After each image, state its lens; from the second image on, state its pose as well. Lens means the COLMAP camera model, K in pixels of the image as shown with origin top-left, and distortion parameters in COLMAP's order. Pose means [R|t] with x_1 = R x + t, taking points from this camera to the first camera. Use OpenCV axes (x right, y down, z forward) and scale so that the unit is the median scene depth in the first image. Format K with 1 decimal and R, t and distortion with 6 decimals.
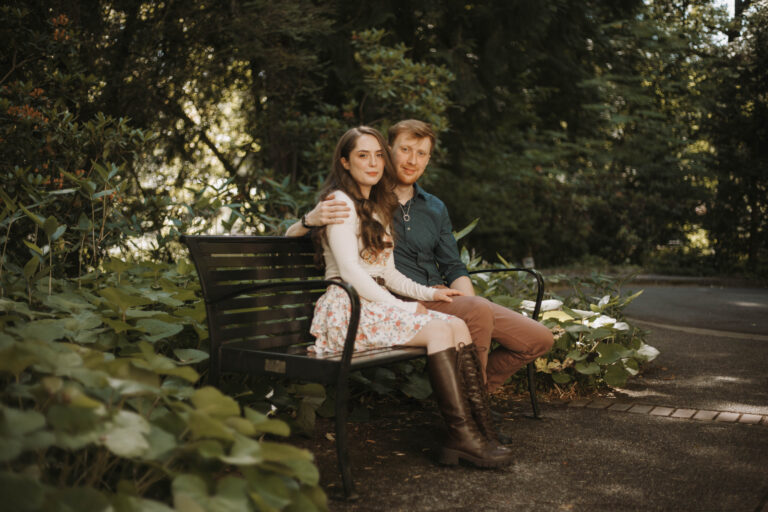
lens RADIAL K [[1199.4, 0, 384.6], [0, 1199.4, 257.4], [0, 0, 1]] dist [-0.081611, 0.000000]
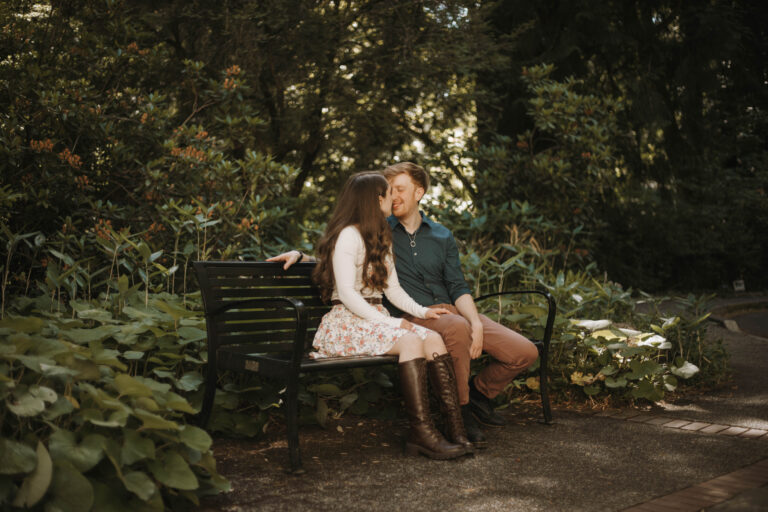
lens RADIAL K [[1199.4, 0, 383.4], [0, 1199.4, 254.2], [0, 0, 1]] dist [-0.081611, 0.000000]
pose [[0.967372, 0.006773, -0.253270, 0.226226], [-0.011218, 0.999807, -0.016109, -0.005065], [0.253112, 0.018425, 0.967261, -0.116942]]
